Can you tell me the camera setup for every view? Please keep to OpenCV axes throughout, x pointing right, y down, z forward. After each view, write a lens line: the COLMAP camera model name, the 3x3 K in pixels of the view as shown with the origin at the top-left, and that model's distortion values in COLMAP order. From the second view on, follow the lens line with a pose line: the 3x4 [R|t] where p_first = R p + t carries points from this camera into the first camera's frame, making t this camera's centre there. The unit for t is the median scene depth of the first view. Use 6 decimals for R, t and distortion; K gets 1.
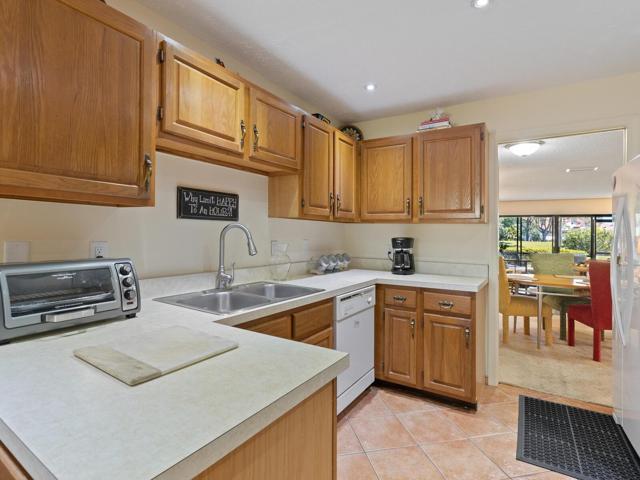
lens RADIAL K [[326.0, 0, 320.6], [0, 326.0, 249.9], [0, 0, 1]] dist [0.000435, 0.000436]
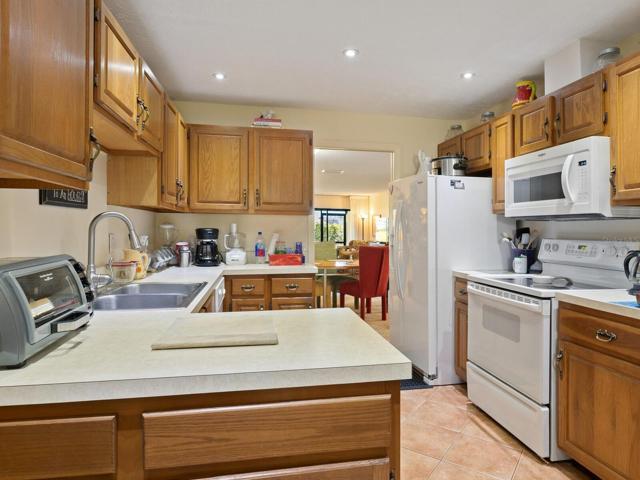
lens RADIAL K [[388.0, 0, 320.0], [0, 388.0, 240.0], [0, 0, 1]] dist [-0.003701, -0.000559]
pose [[0.743915, -0.029190, 0.667636, -0.396218], [0.037579, 0.999292, 0.001818, 0.005998], [-0.667217, 0.023737, 0.744485, -0.059337]]
